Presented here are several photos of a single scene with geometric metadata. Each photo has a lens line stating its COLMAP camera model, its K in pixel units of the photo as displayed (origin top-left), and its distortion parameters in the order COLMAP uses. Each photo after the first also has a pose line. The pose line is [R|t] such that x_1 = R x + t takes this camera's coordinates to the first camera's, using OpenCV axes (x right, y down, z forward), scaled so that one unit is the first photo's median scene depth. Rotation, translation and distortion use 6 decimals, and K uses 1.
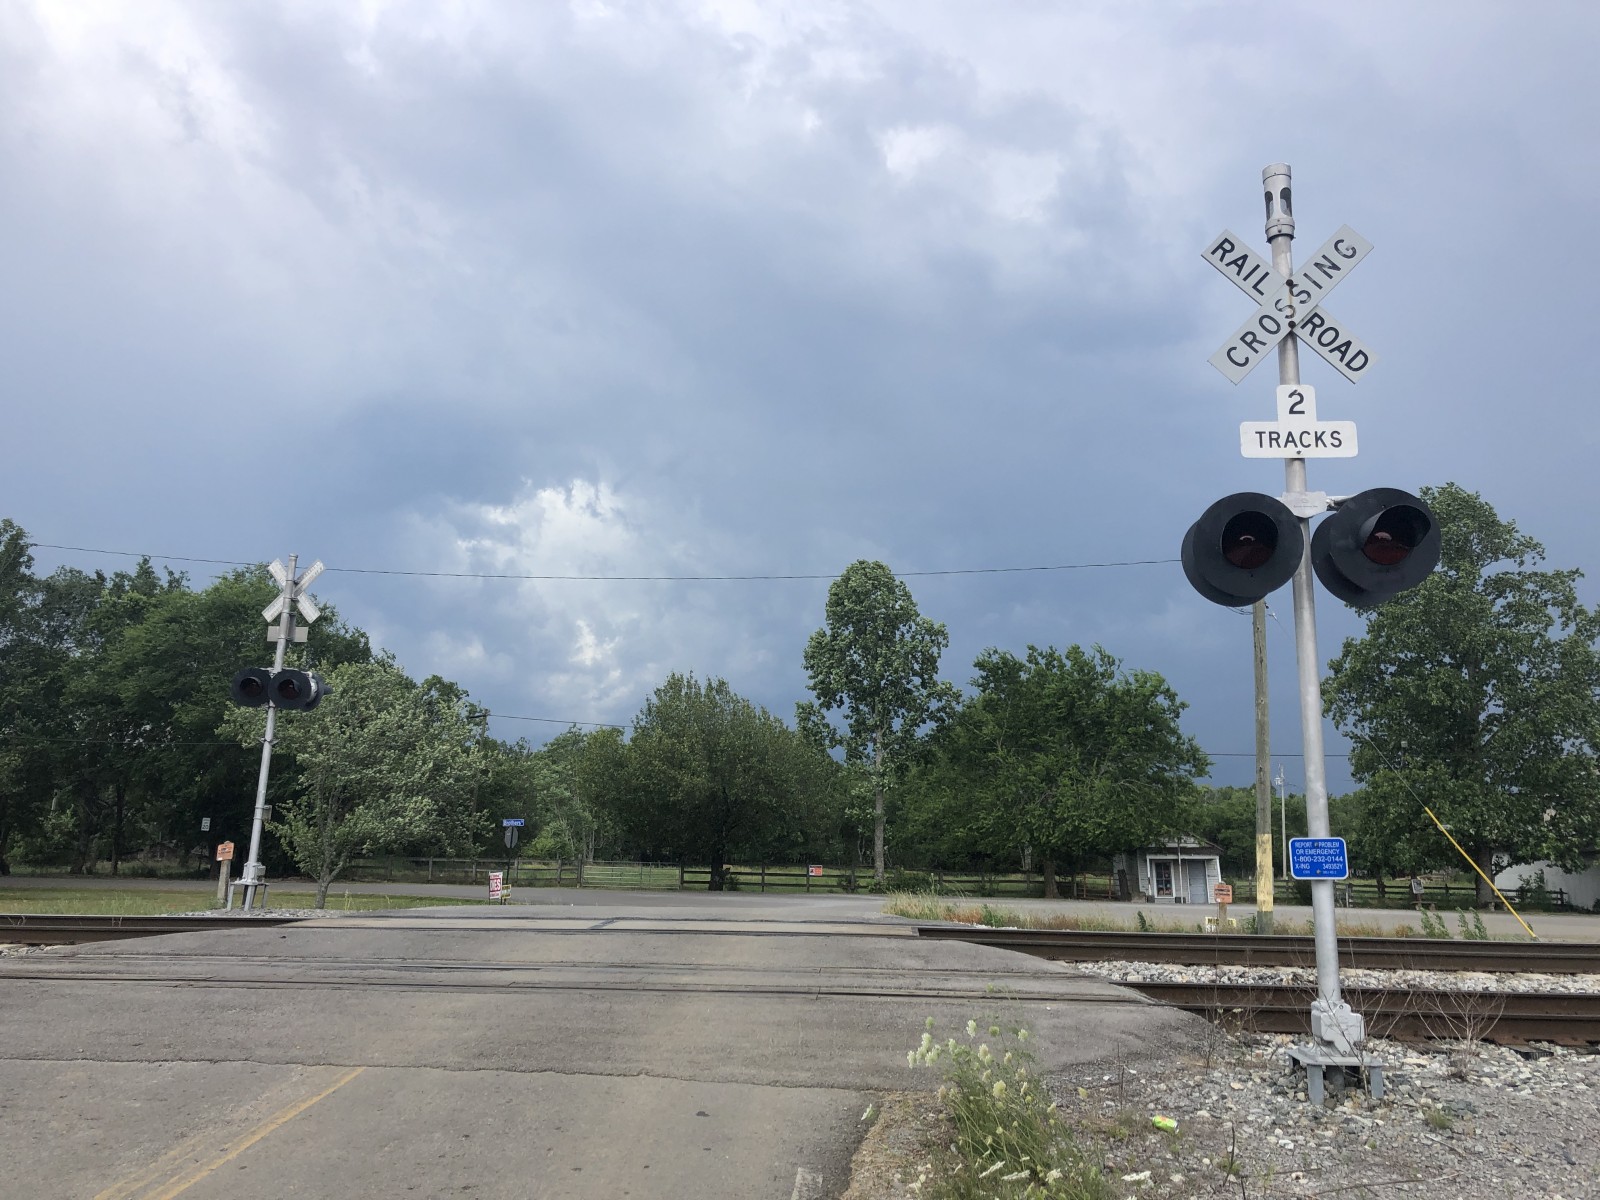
lens RADIAL K [[1331.4, 0, 797.4], [0, 1331.4, 580.9], [0, 0, 1]] dist [0.052500, -0.047058]
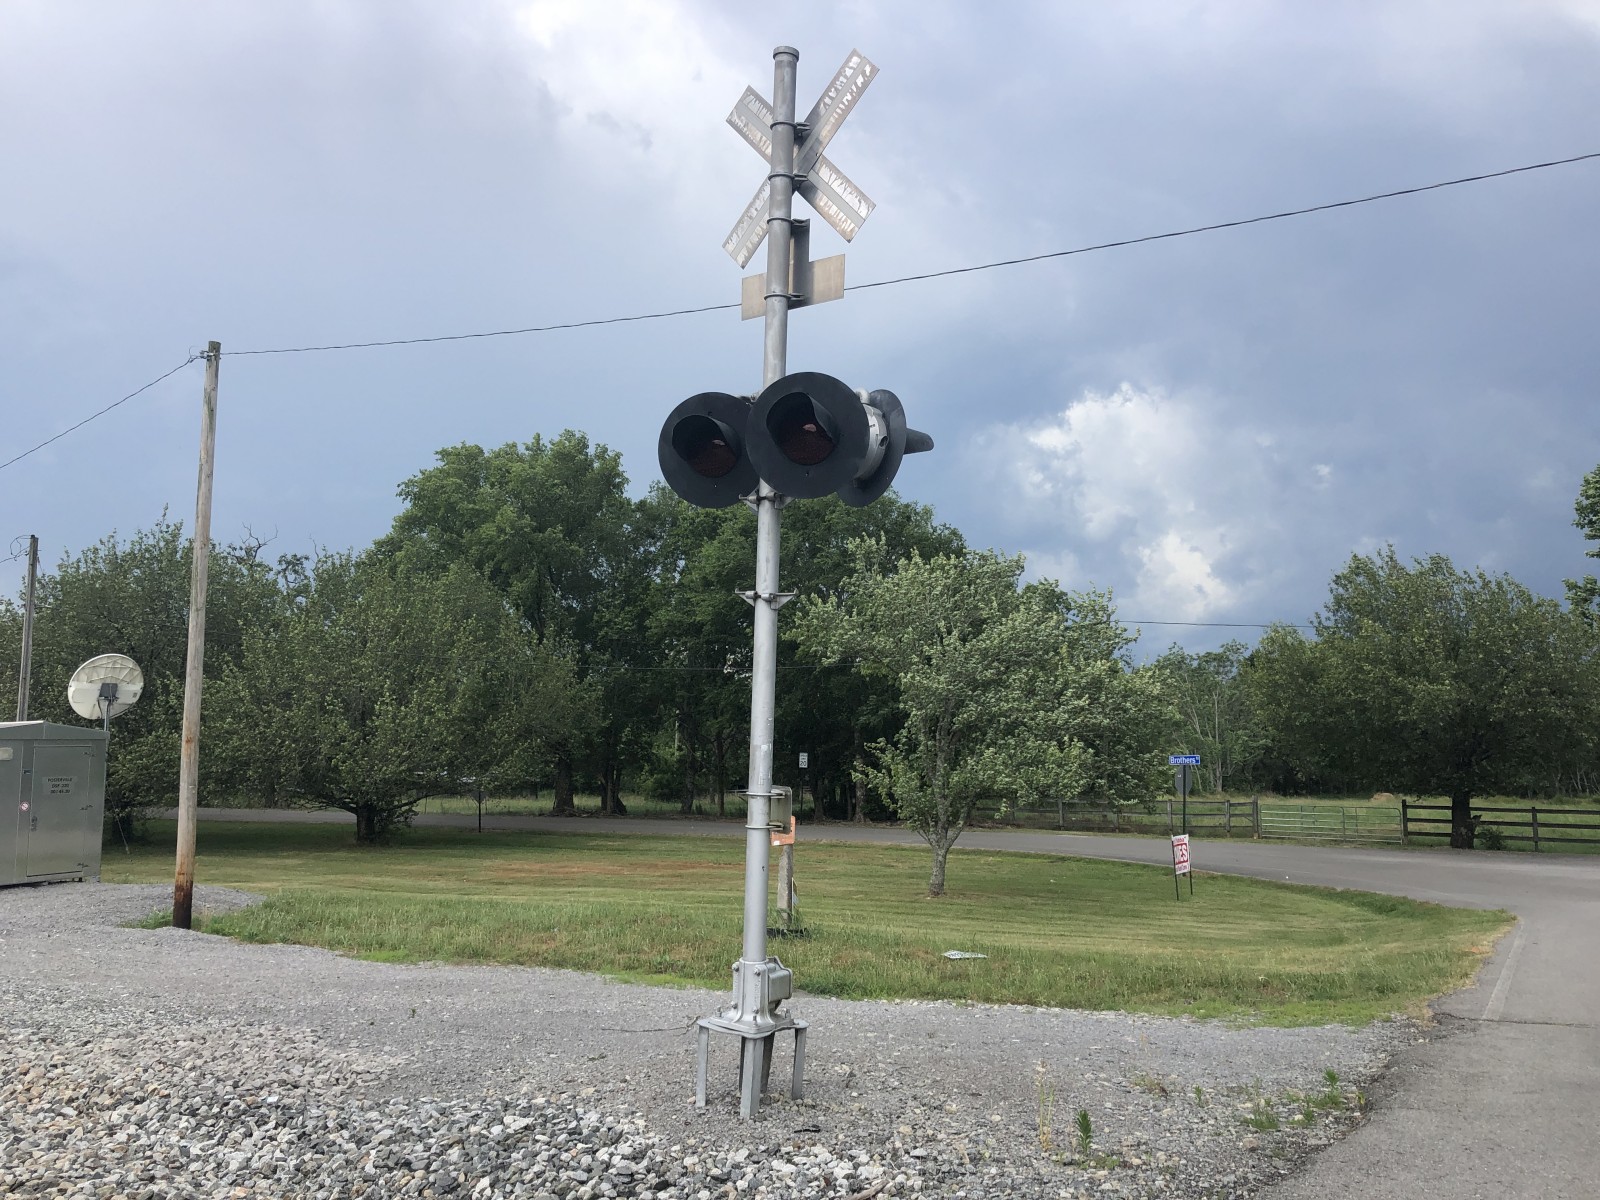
lens RADIAL K [[1308.2, 0, 800.0], [0, 1308.2, 600.0], [0, 0, 1]] dist [0.149627, -0.264698]
pose [[0.908209, -0.065009, -0.413438, -0.071625], [0.093995, 0.994309, 0.050136, 0.029749], [0.407826, -0.084395, 0.909151, 0.201233]]
